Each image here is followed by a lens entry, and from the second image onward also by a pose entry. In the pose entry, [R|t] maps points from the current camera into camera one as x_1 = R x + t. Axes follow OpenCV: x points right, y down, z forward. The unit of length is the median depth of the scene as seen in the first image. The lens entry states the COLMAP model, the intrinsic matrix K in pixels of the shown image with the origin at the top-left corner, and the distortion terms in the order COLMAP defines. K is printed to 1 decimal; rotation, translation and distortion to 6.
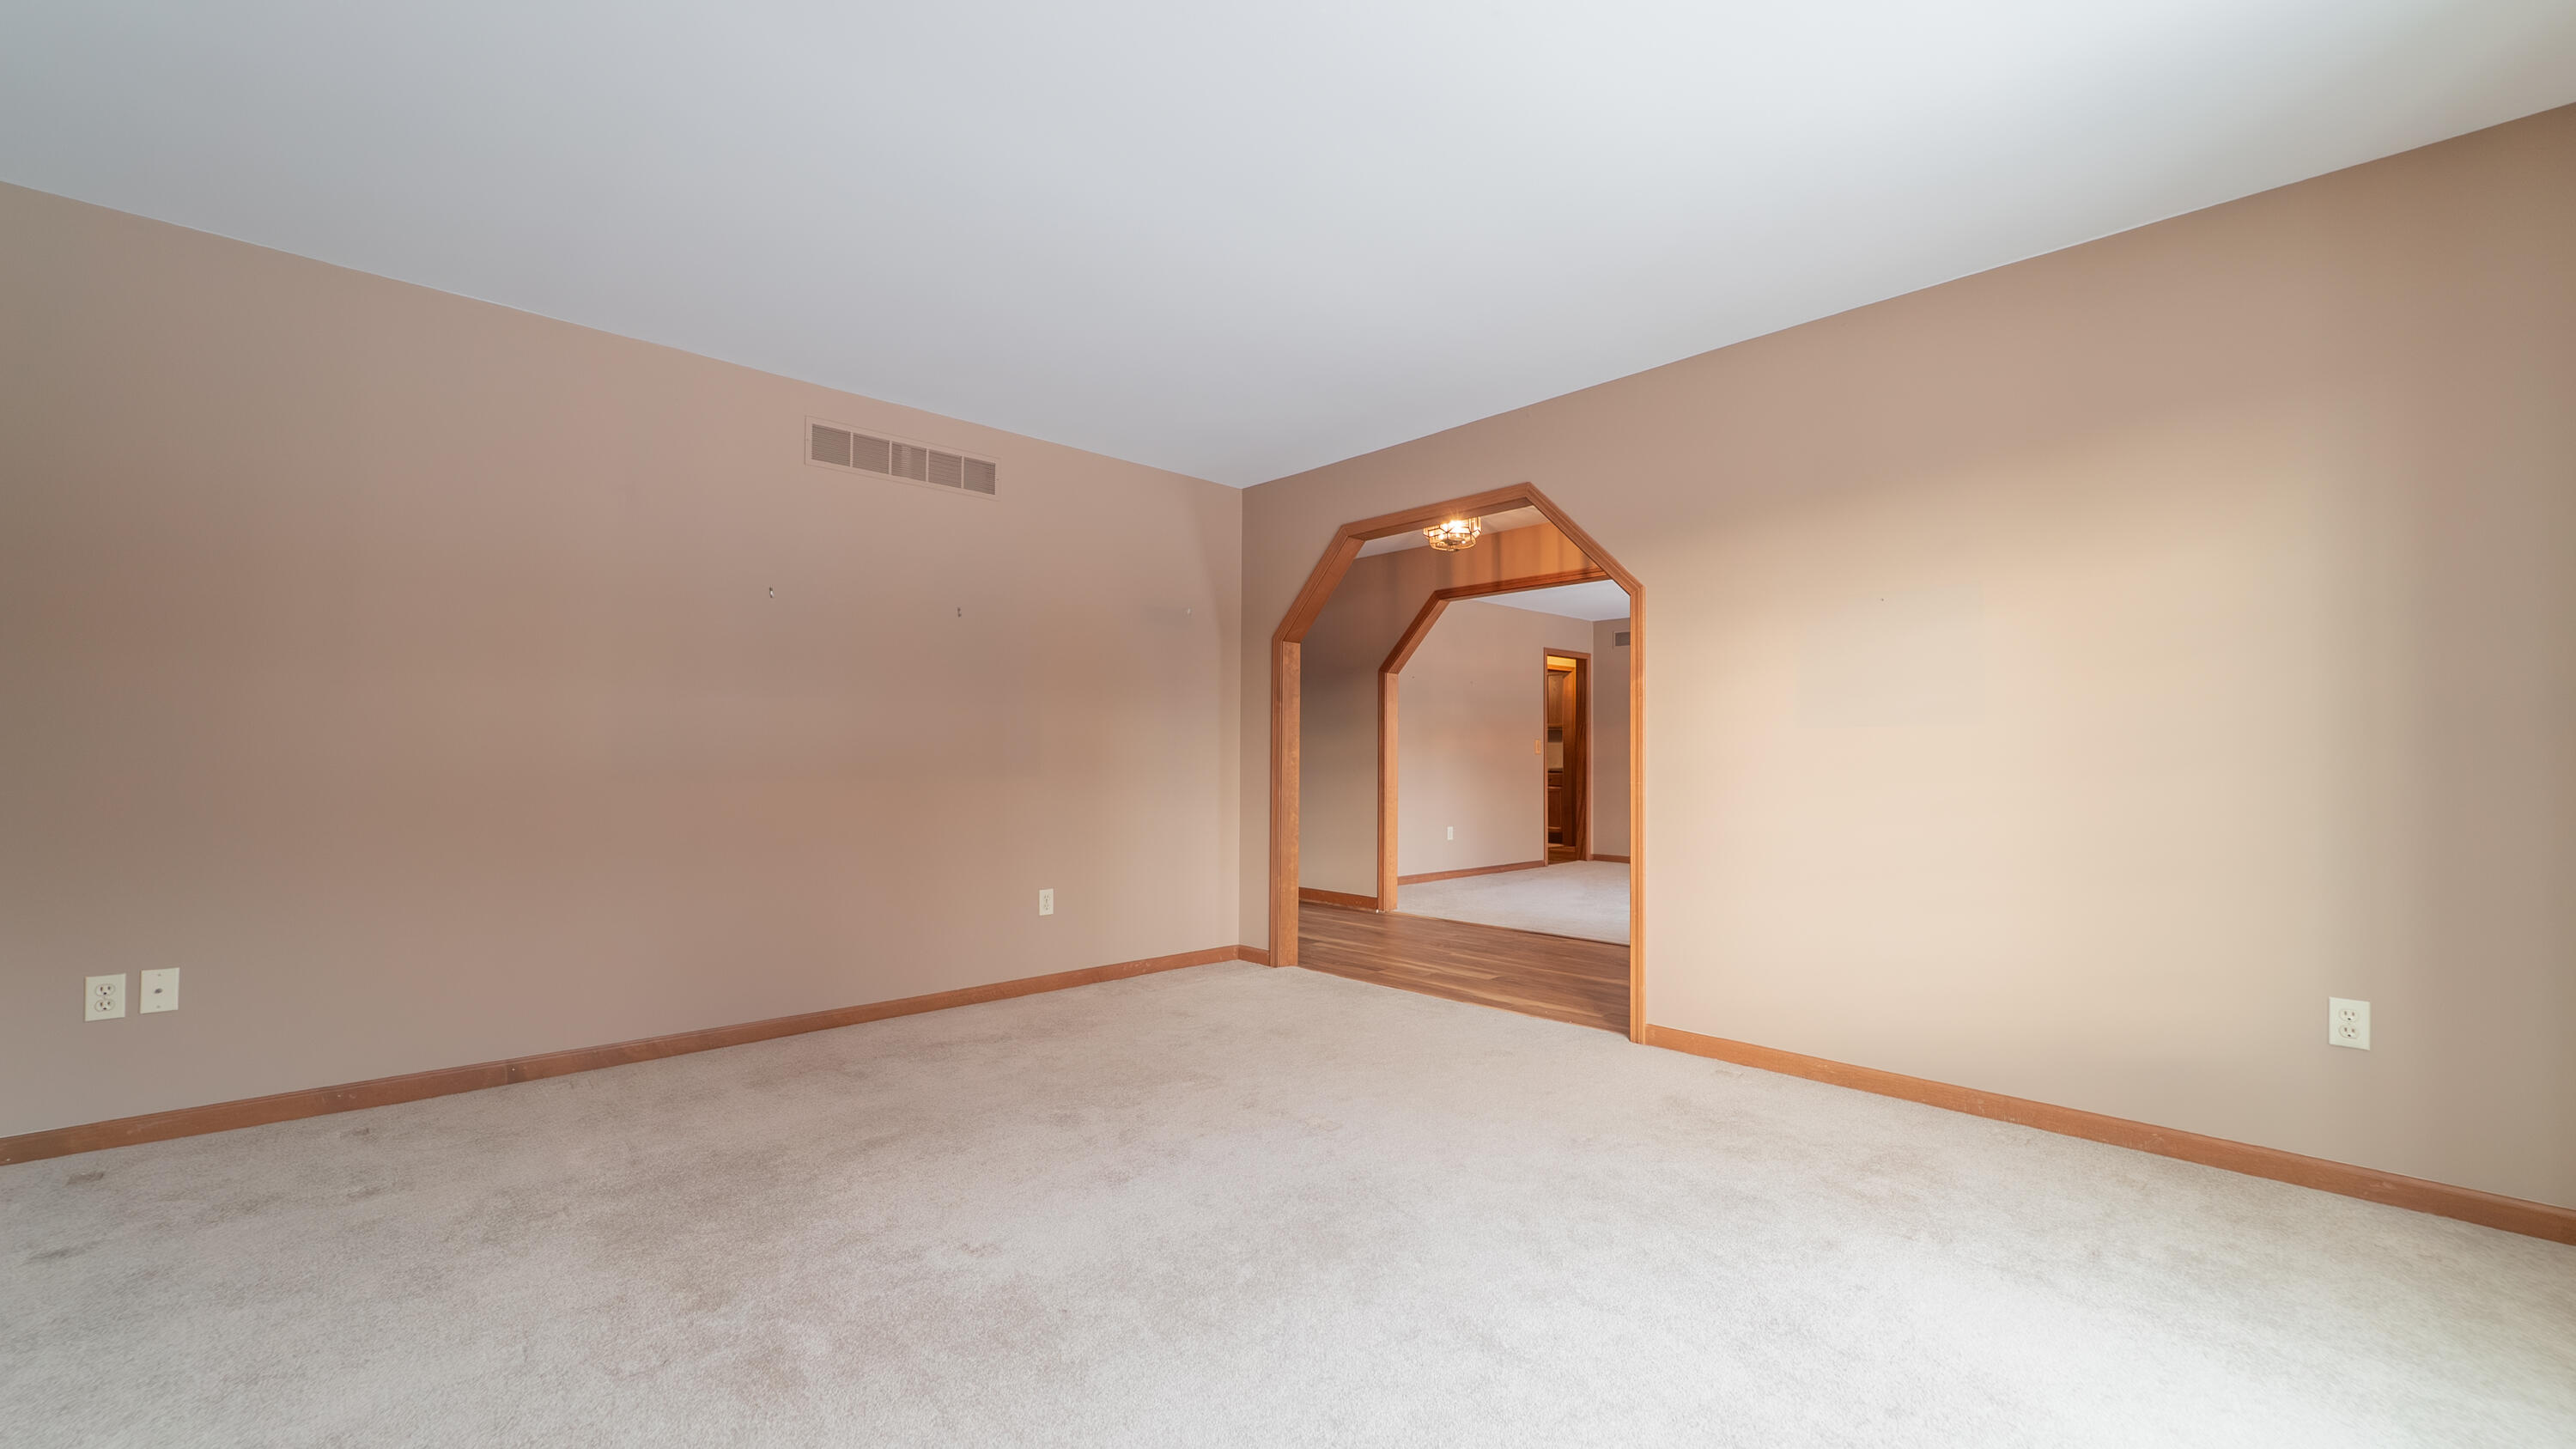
lens RADIAL K [[1029.1, 0, 1311.9], [0, 1029.1, 731.4], [0, 0, 1]] dist [0.002753, -0.001803]
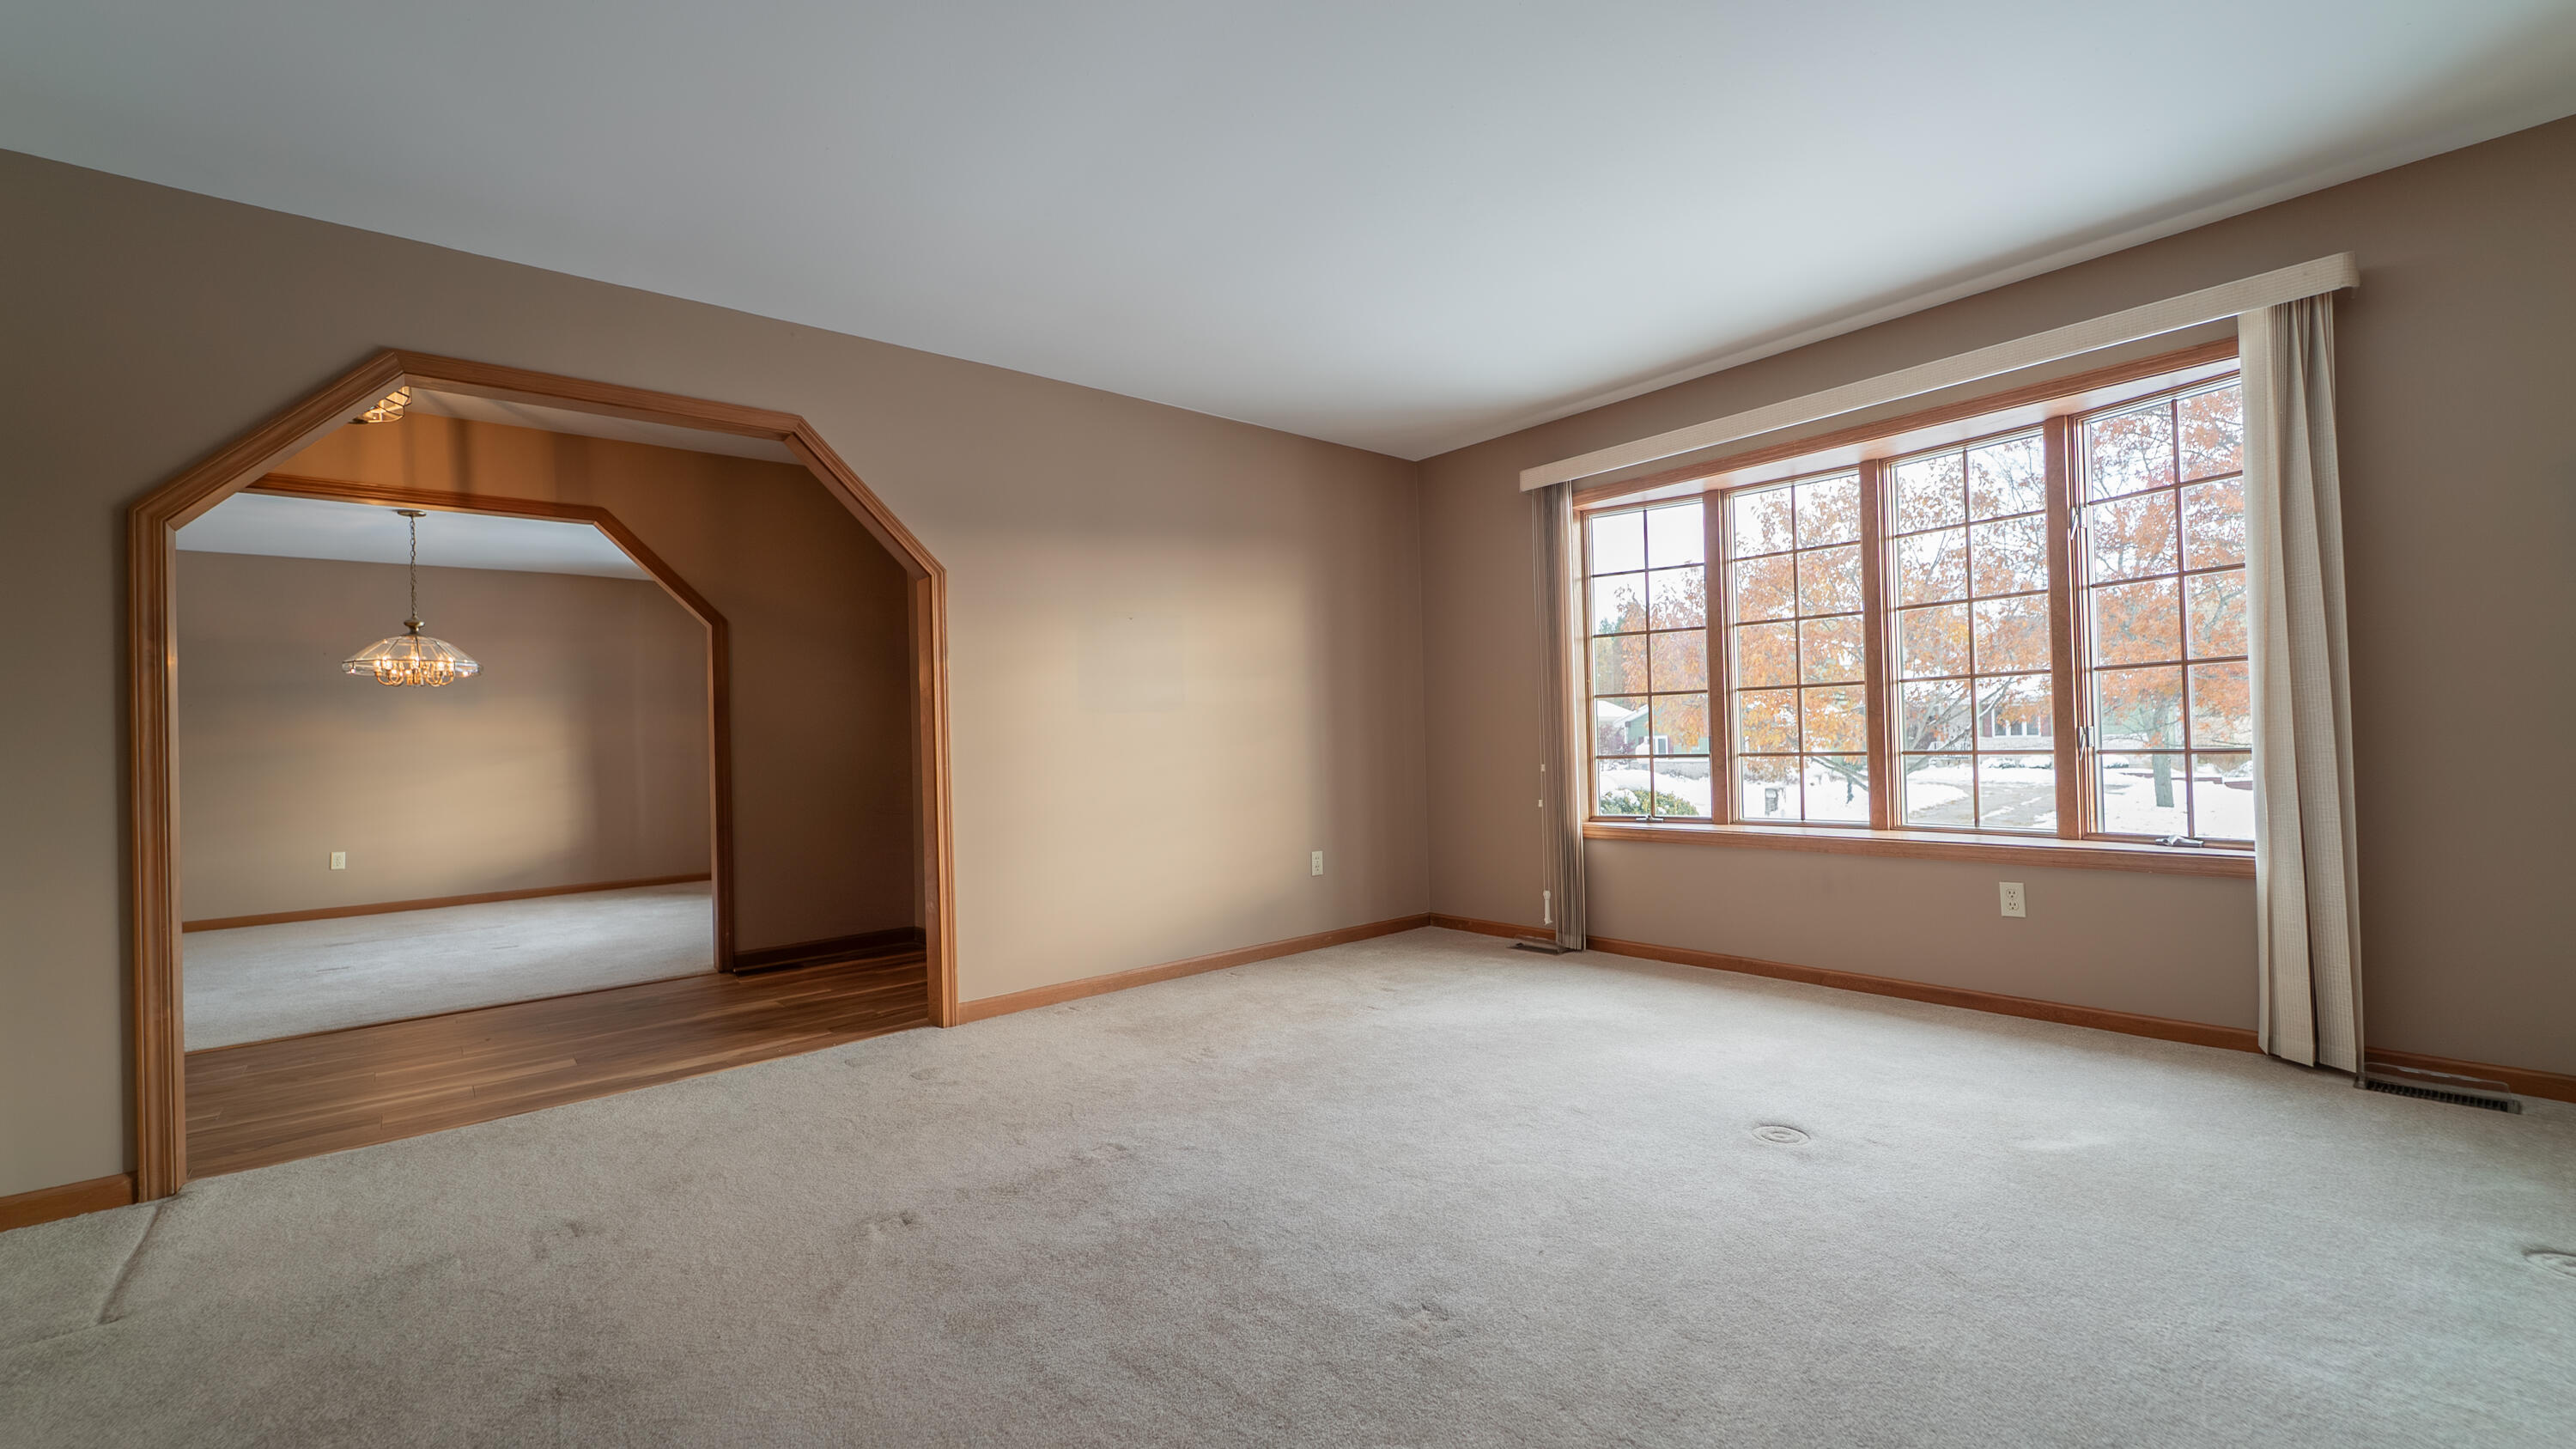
lens RADIAL K [[1029.1, 0, 1285.3], [0, 1029.1, 728.8], [0, 0, 1]] dist [0.002753, -0.001803]
pose [[0.057469, 0.008802, 0.998308, -0.916916], [0.005887, 0.999941, -0.009155, 0.033449], [-0.998330, 0.006403, 0.057414, 0.851942]]
